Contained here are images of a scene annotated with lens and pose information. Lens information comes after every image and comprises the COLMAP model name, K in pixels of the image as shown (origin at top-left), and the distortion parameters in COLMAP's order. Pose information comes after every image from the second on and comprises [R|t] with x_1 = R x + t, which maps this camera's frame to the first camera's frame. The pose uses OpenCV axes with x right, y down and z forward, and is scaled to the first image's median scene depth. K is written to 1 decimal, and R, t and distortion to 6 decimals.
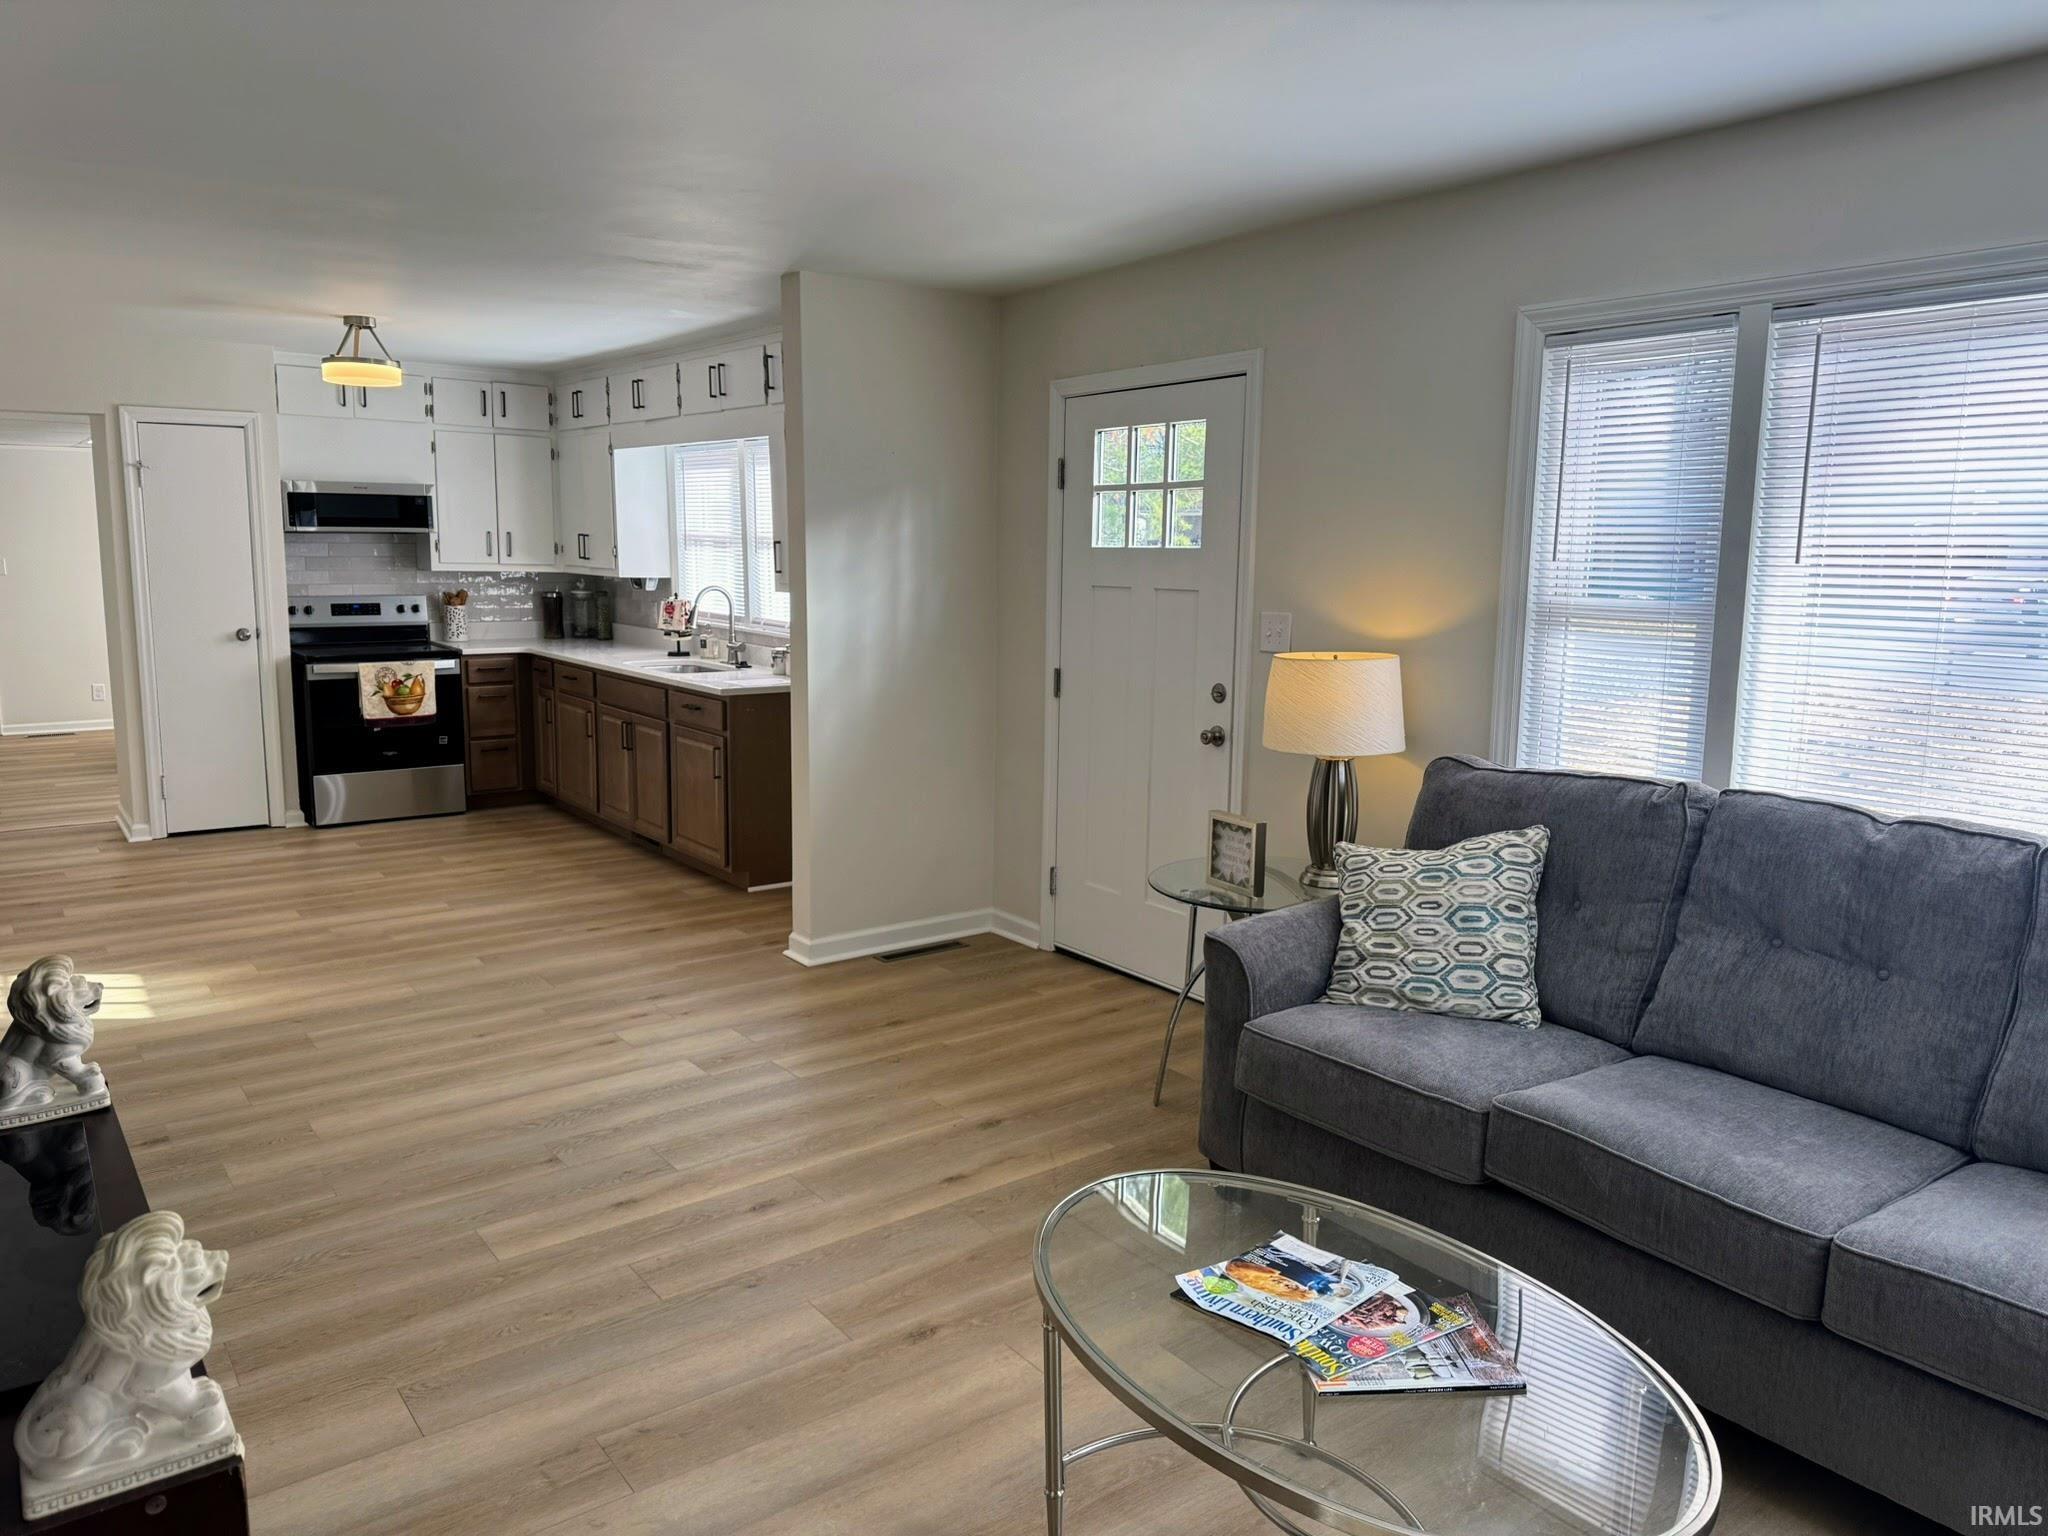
lens RADIAL K [[1446.9, 0, 1009.6], [0, 1446.9, 770.3], [0, 0, 1]] dist [0.052280, -0.064590]
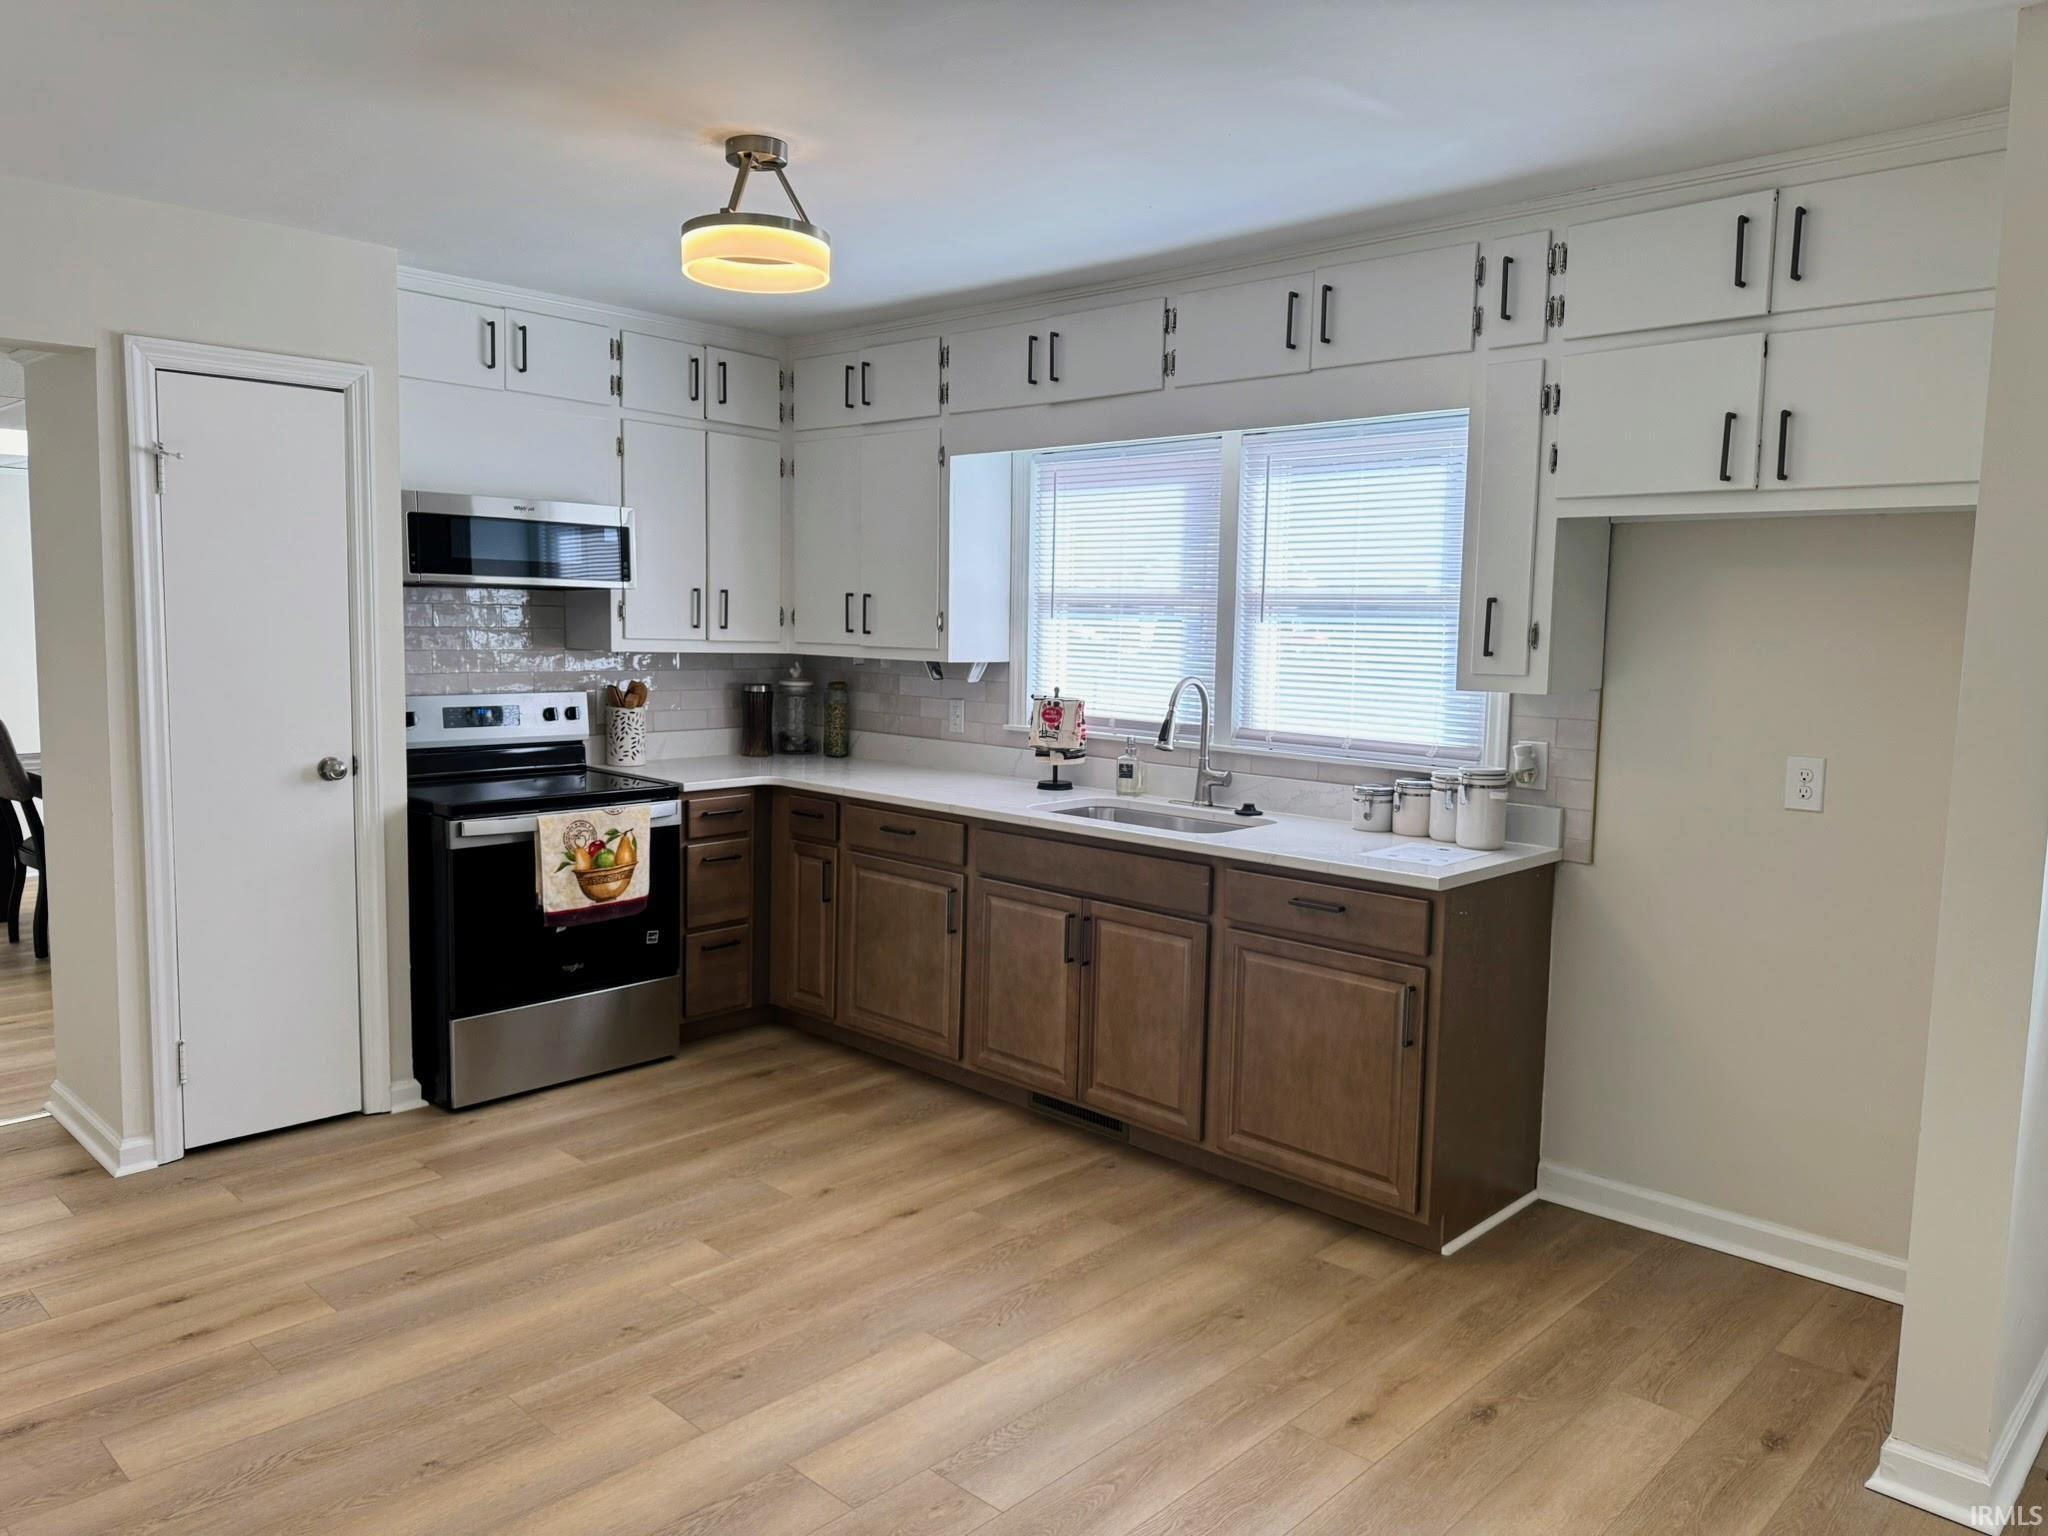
lens RADIAL K [[1446.9, 0, 1034.1], [0, 1446.9, 771.1], [0, 0, 1]] dist [0.052280, -0.064590]
pose [[0.985330, -0.013284, 0.170144, -0.344918], [0.021483, 0.998690, -0.046441, -0.058907], [-0.169304, 0.049415, 0.984324, 0.402933]]
